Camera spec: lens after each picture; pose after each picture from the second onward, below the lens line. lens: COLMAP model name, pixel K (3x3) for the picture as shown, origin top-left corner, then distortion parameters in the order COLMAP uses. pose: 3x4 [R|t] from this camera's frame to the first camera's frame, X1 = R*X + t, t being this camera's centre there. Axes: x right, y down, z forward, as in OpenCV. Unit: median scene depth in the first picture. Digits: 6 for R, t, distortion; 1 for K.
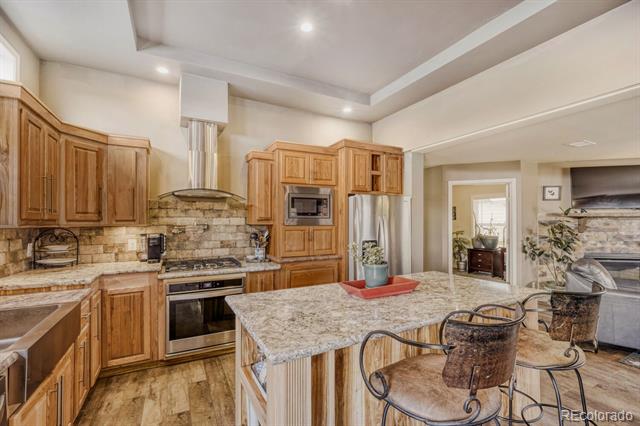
lens RADIAL K [[283.8, 0, 321.4], [0, 283.8, 214.7], [0, 0, 1]] dist [-0.004164, 0.002983]
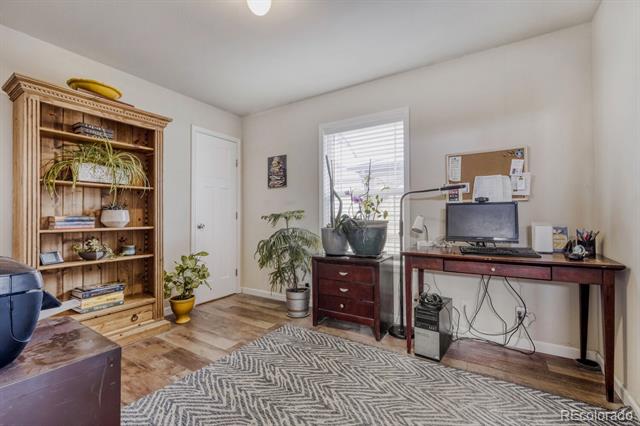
lens RADIAL K [[283.8, 0, 320.0], [0, 283.8, 213.8], [0, 0, 1]] dist [-0.004164, 0.002983]
pose [[0.864799, 0.003697, 0.502105, 0.337133], [-0.010456, 0.999889, 0.010647, 0.059588], [-0.502010, -0.014458, 0.864741, 0.672761]]
